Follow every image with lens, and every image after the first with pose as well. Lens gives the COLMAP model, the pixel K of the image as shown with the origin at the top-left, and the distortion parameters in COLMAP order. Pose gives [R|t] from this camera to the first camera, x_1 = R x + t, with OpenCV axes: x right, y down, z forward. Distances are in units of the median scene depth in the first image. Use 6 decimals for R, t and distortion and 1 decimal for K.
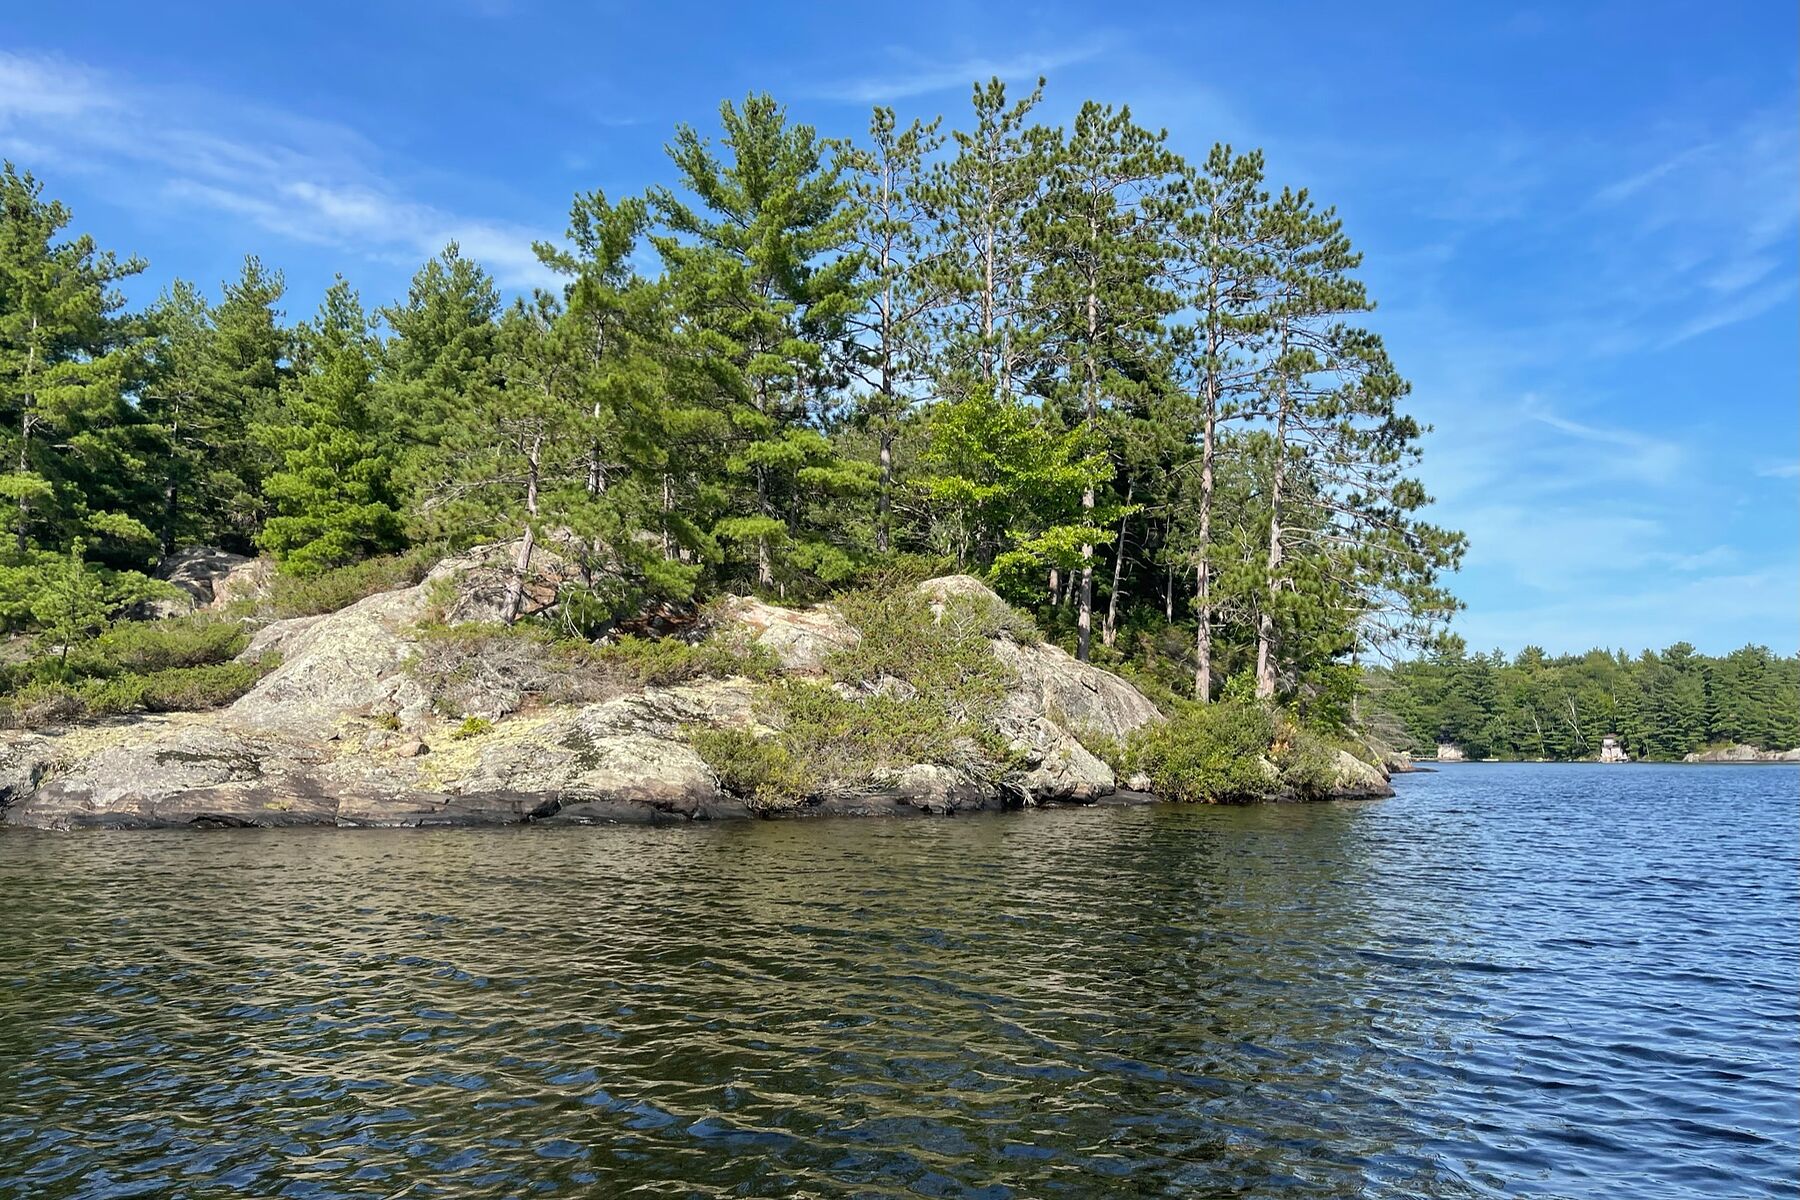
lens RADIAL K [[1336.0, 0, 878.1], [0, 1336.0, 602.6], [0, 0, 1]] dist [0.065758, -0.000319]
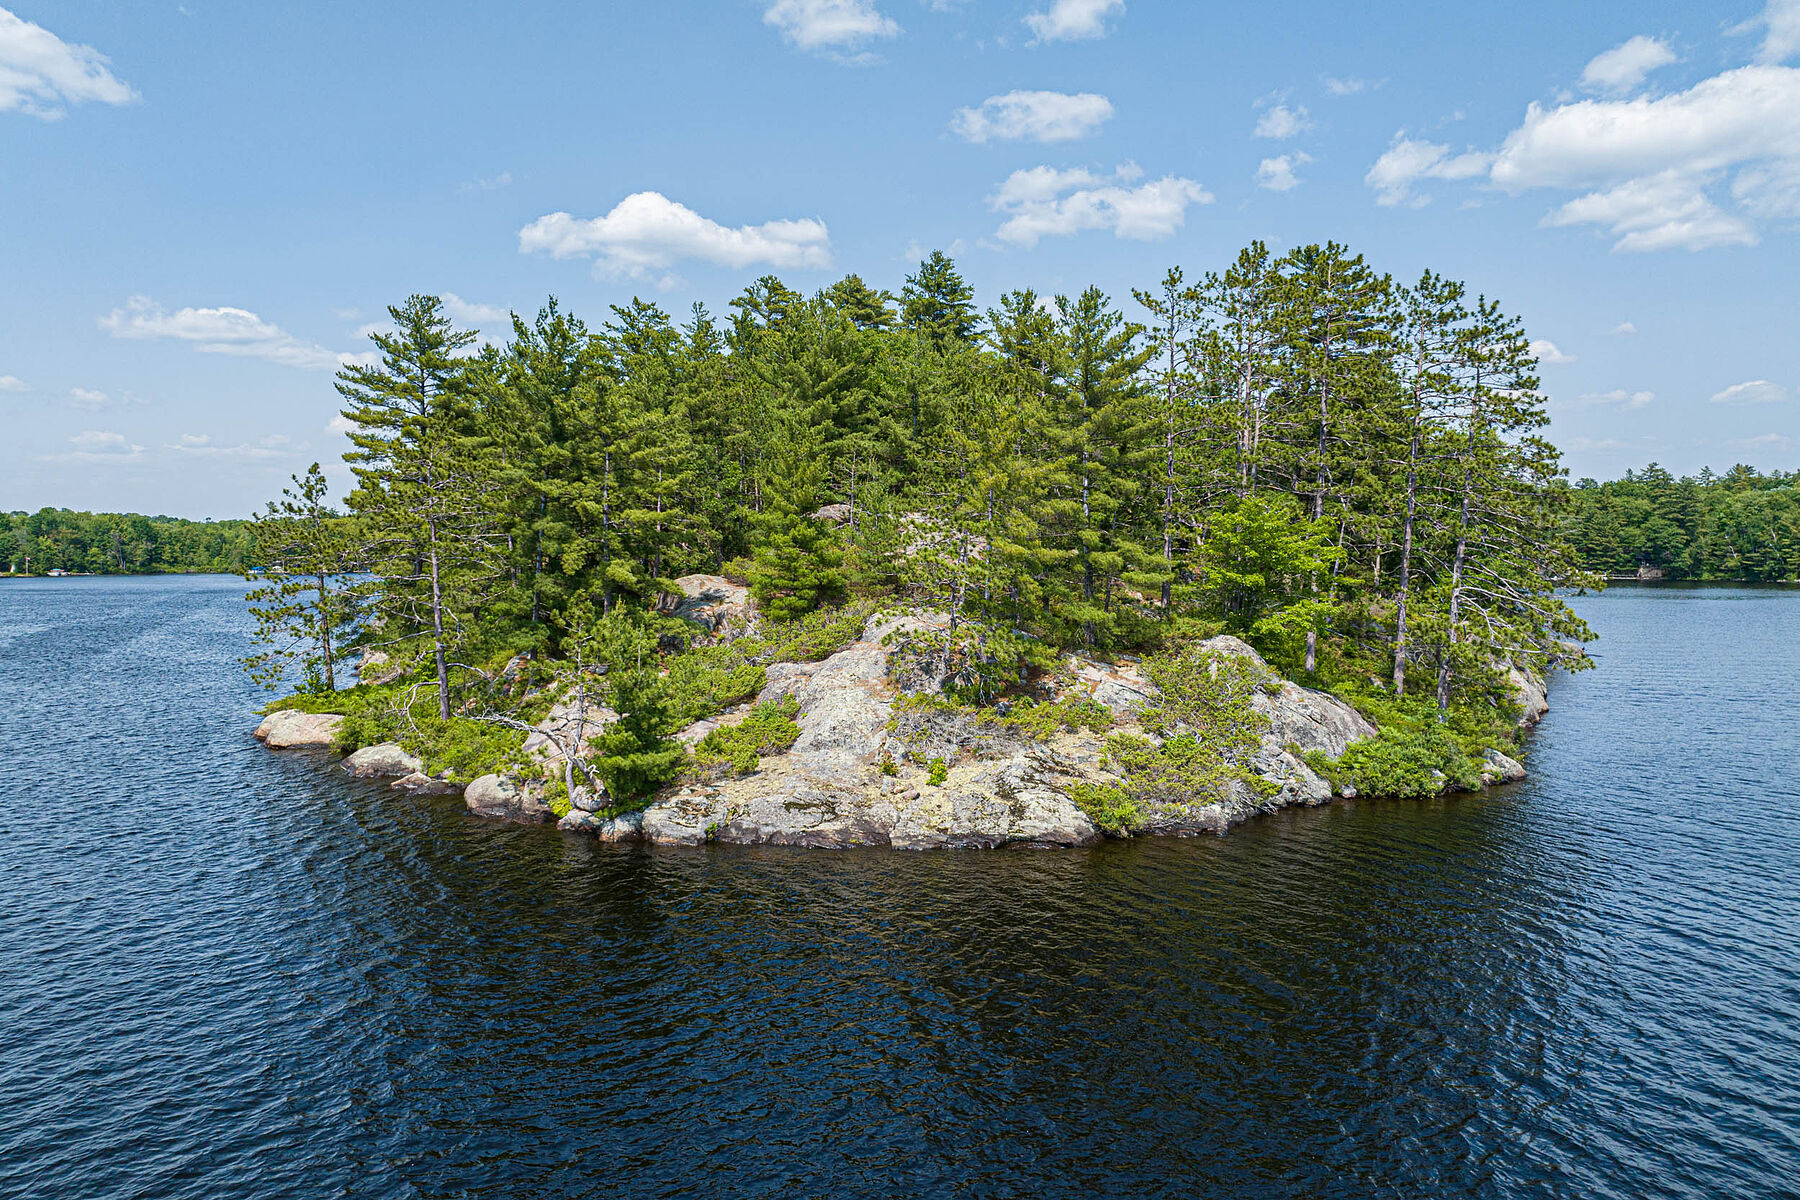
lens RADIAL K [[1243.8, 0, 901.7], [0, 1243.8, 620.2], [0, 0, 1]] dist [-0.010556, 0.001036]
pose [[0.988496, 0.003244, -0.151213, -0.096095], [0.022684, 0.985282, 0.169424, -0.314193], [0.149537, -0.170905, 0.973874, -0.423644]]
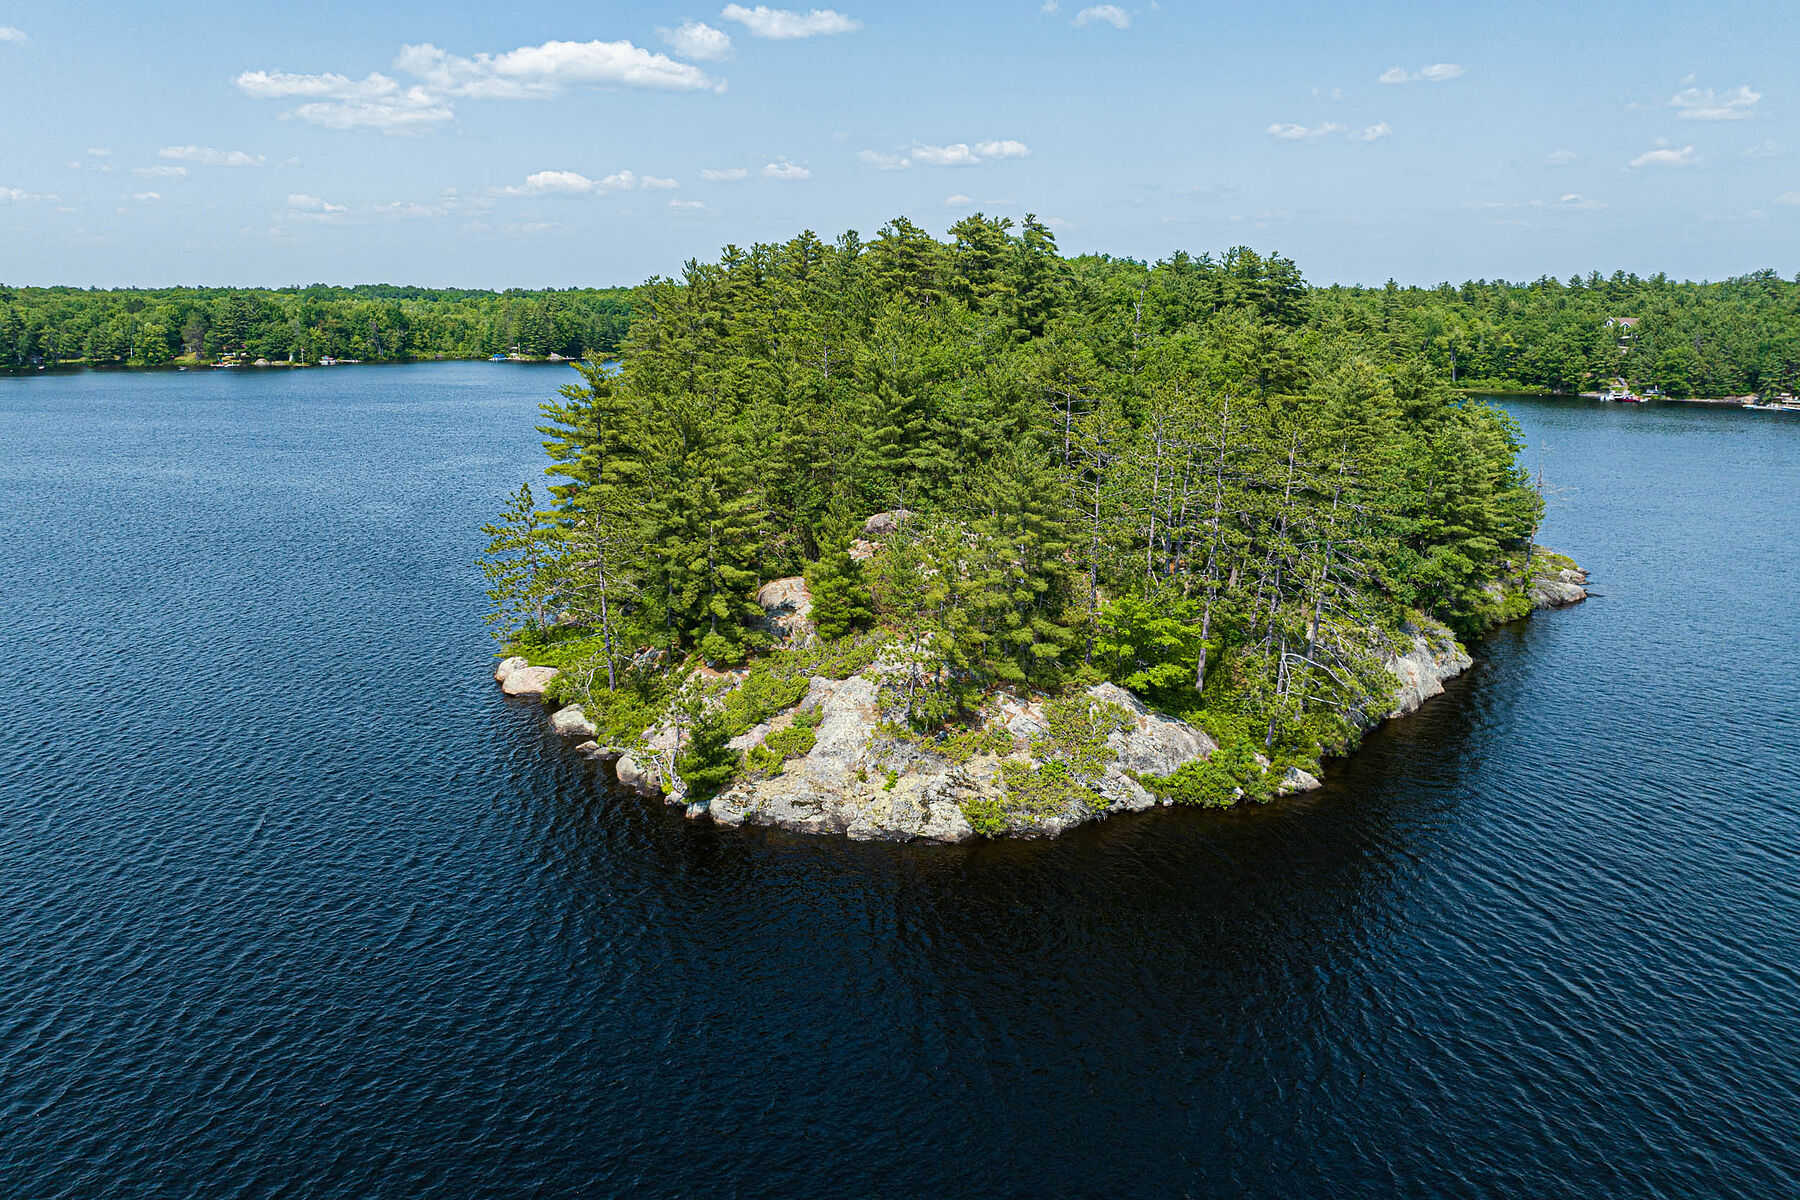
lens RADIAL K [[1272.7, 0, 903.3], [0, 1272.7, 597.9], [0, 0, 1]] dist [-0.006865, 0.027842]
pose [[0.946519, 0.069542, -0.315063, 0.436631], [0.042368, 0.941251, 0.335040, -0.966086], [0.319853, -0.330470, 0.887966, -0.990460]]
